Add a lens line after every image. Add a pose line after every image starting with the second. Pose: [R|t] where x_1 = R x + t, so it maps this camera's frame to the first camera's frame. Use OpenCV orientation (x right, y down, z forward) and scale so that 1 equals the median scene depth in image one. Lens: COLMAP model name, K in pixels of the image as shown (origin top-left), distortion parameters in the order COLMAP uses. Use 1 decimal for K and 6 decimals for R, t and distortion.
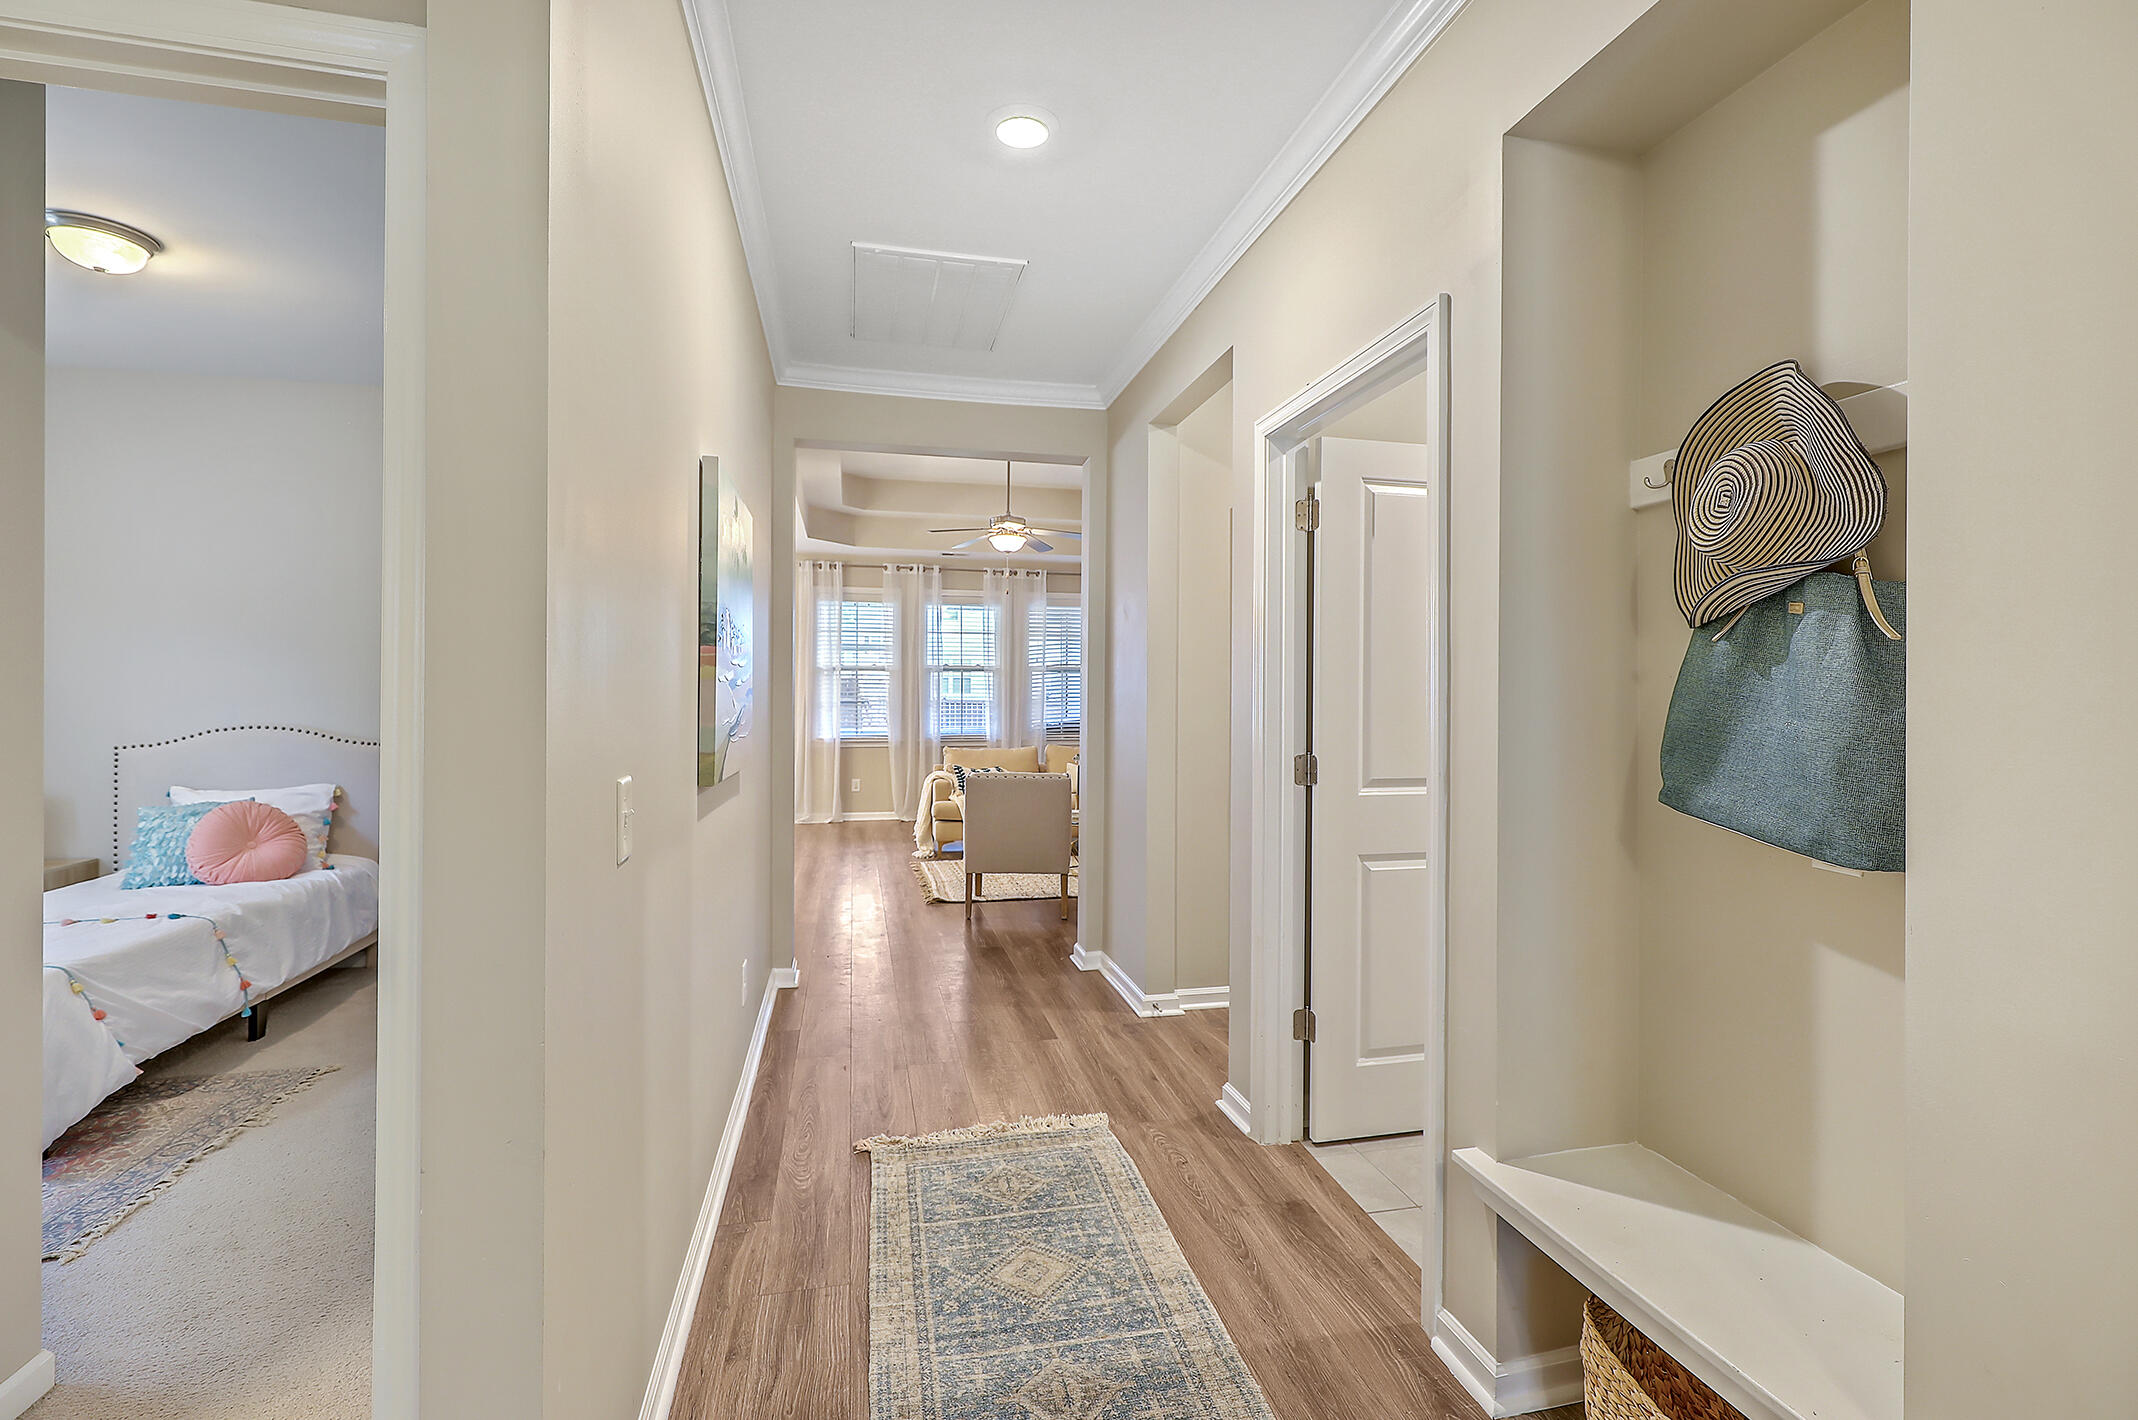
lens RADIAL K [[965.0, 0, 1077.0], [0, 965.0, 686.4], [0, 0, 1]] dist [0.002412, 0.000096]
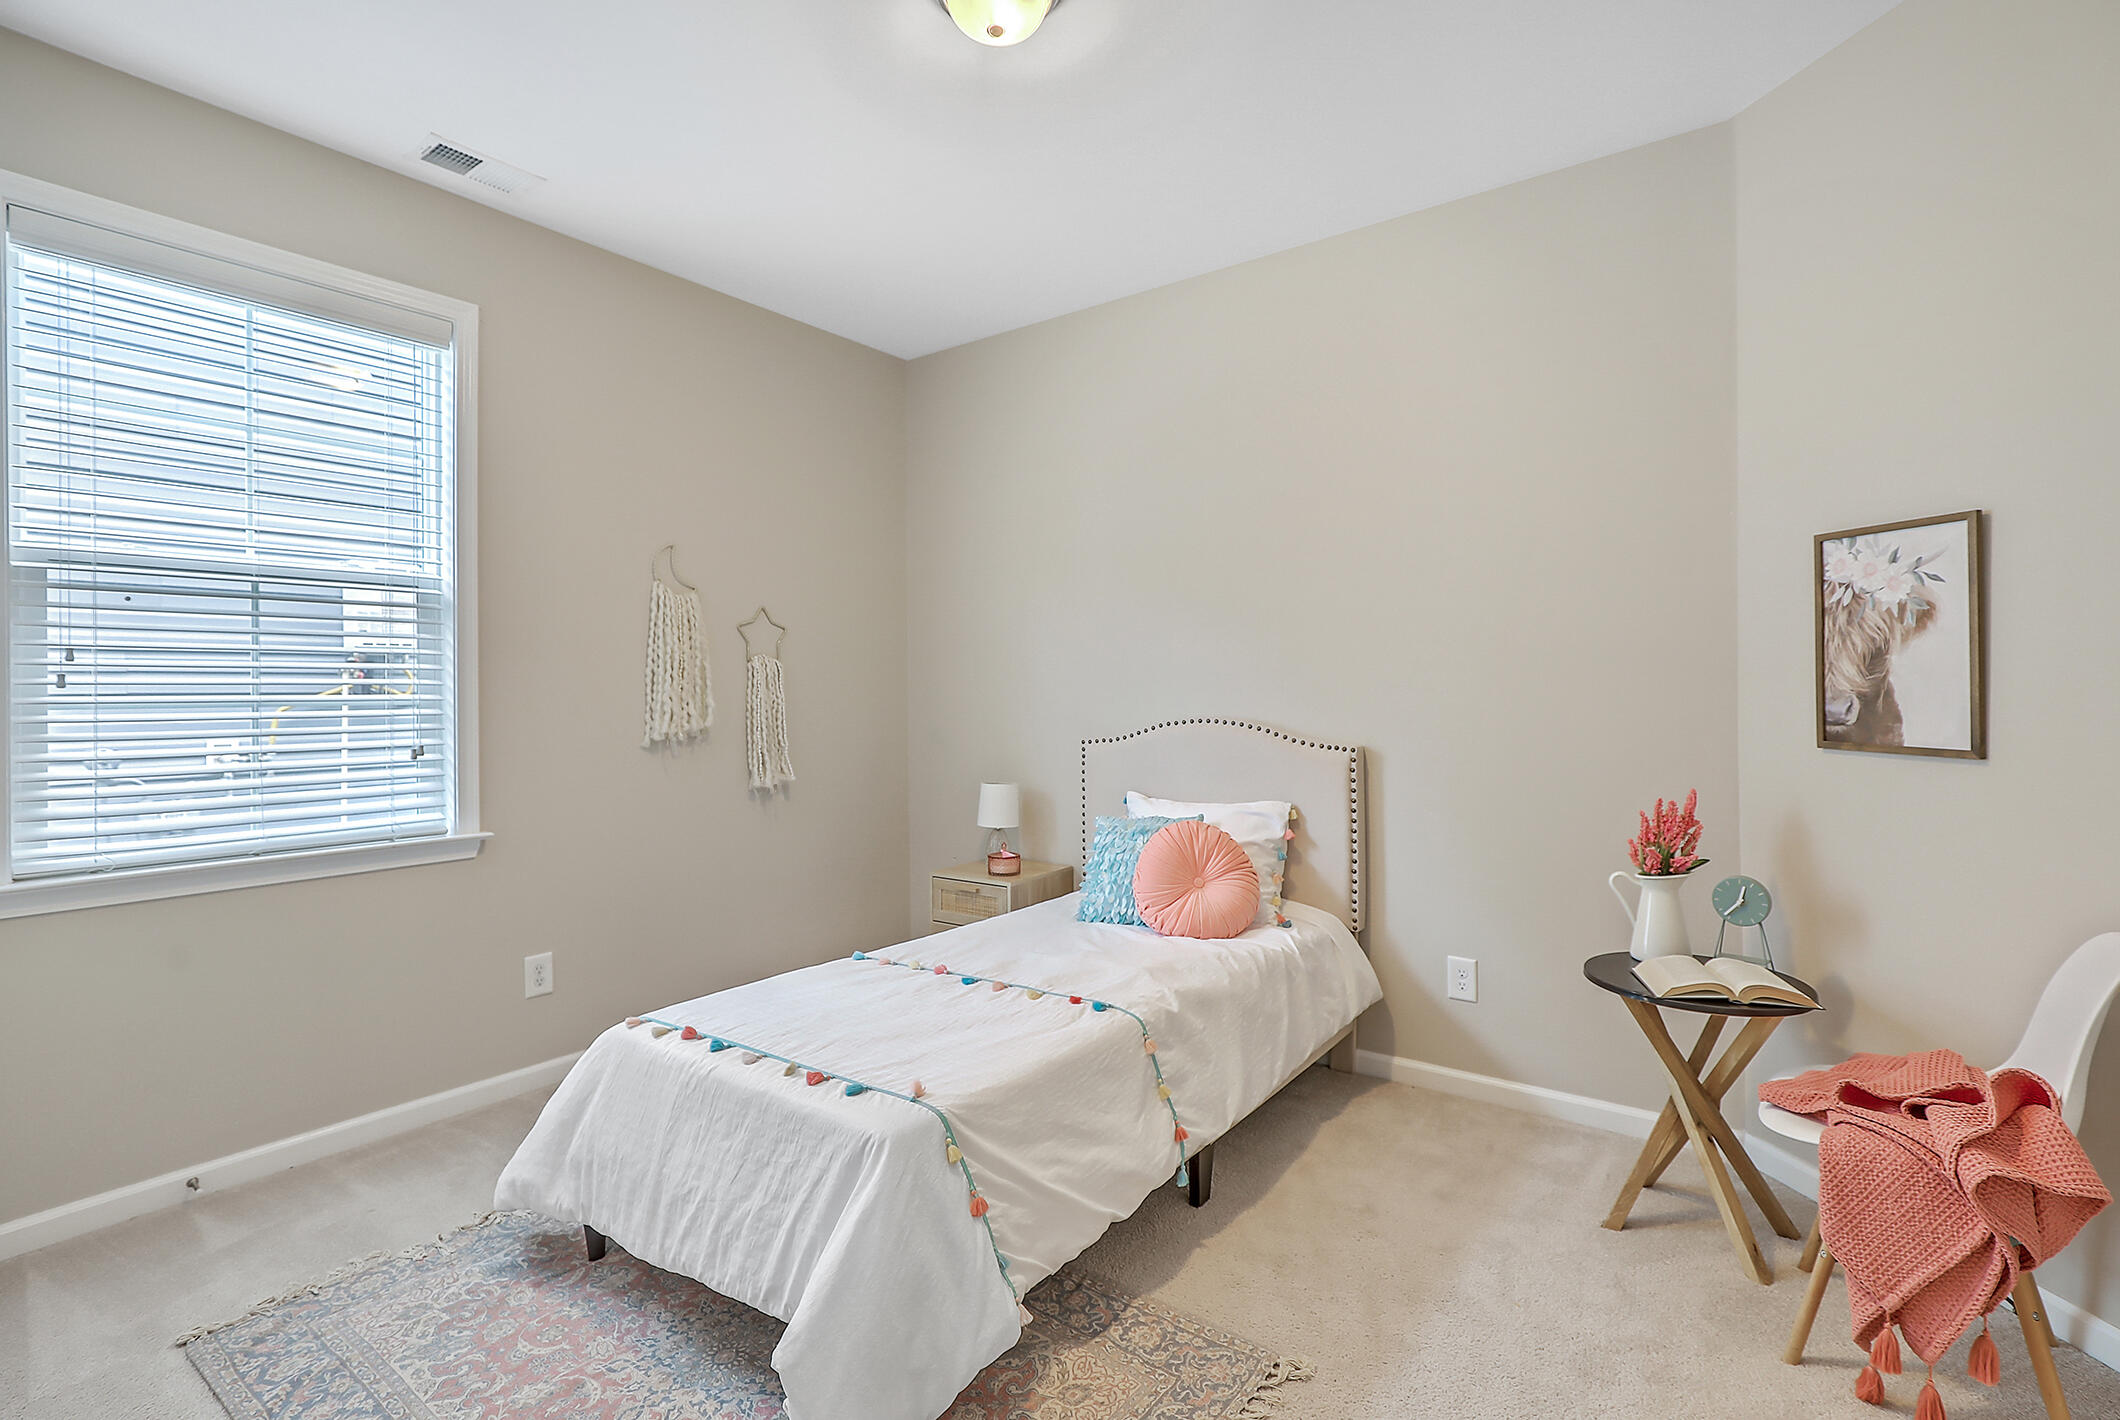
lens RADIAL K [[962.9, 0, 1060.0], [0, 962.9, 710.0], [0, 0, 1]] dist [-0.000238, -0.000908]
pose [[0.634806, 0.008486, -0.772625, -0.360884], [0.018771, 0.999475, 0.026400, 0.012450], [0.772444, -0.031262, 0.634313, 0.463888]]
